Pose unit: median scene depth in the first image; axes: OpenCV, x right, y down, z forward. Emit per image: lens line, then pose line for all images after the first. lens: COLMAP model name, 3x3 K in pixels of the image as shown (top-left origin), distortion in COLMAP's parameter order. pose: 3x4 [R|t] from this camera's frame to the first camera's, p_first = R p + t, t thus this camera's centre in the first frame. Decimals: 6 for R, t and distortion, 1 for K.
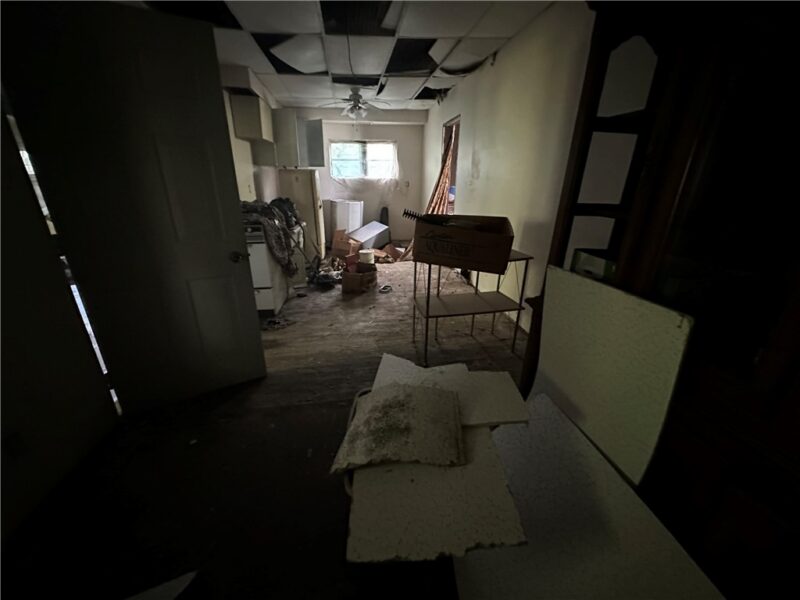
lens RADIAL K [[321.0, 0, 397.5], [0, 321.0, 300.0], [0, 0, 1]] dist [-0.001746, -0.000247]
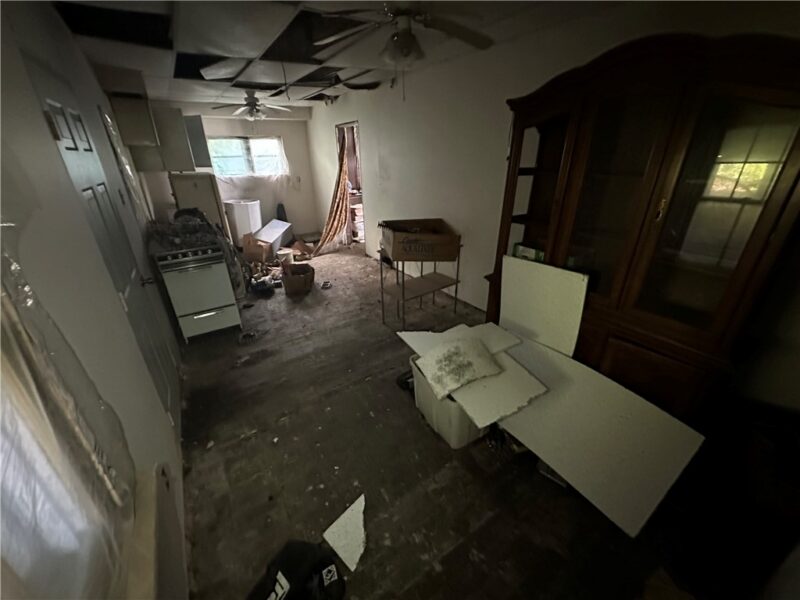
lens RADIAL K [[321.0, 0, 401.7], [0, 321.0, 300.1], [0, 0, 1]] dist [-0.001746, -0.000247]
pose [[0.902810, -0.194859, 0.383360, -0.234171], [0.171871, 0.980653, 0.093702, -0.041902], [-0.394202, -0.018707, 0.918833, -0.115861]]
